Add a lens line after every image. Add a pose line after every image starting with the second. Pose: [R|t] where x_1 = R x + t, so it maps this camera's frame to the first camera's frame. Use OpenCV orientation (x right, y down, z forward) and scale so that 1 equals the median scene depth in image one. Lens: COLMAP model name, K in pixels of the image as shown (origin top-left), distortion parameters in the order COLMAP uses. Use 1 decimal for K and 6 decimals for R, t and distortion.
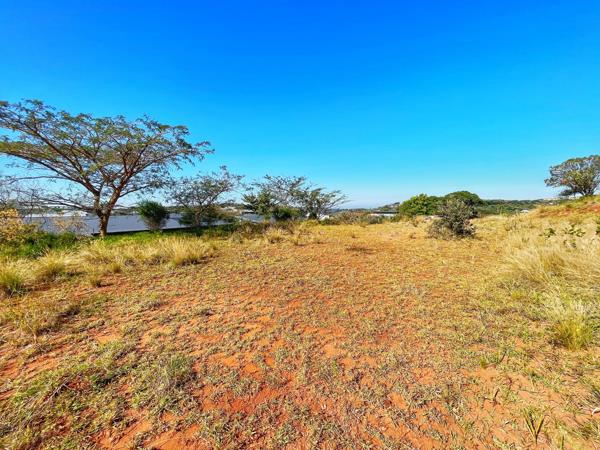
lens RADIAL K [[244.5, 0, 299.1], [0, 244.5, 223.4], [0, 0, 1]] dist [-0.001992, 0.000106]
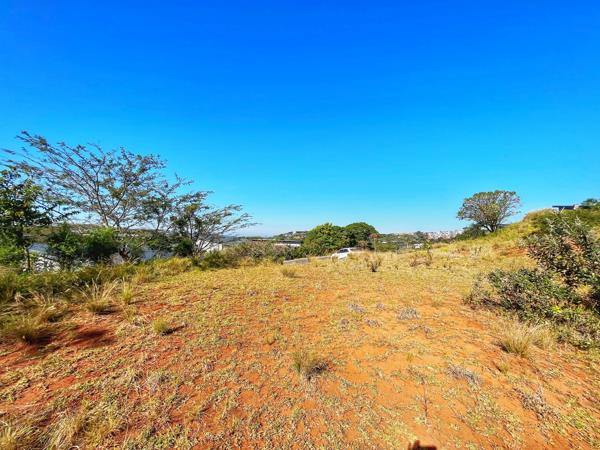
lens RADIAL K [[244.5, 0, 299.1], [0, 244.5, 223.4], [0, 0, 1]] dist [-0.001992, 0.000106]
pose [[0.912921, 0.051416, 0.404885, 0.058467], [-0.004938, 0.993352, -0.115009, -0.022906], [-0.408107, 0.102994, 0.907106, 0.392591]]
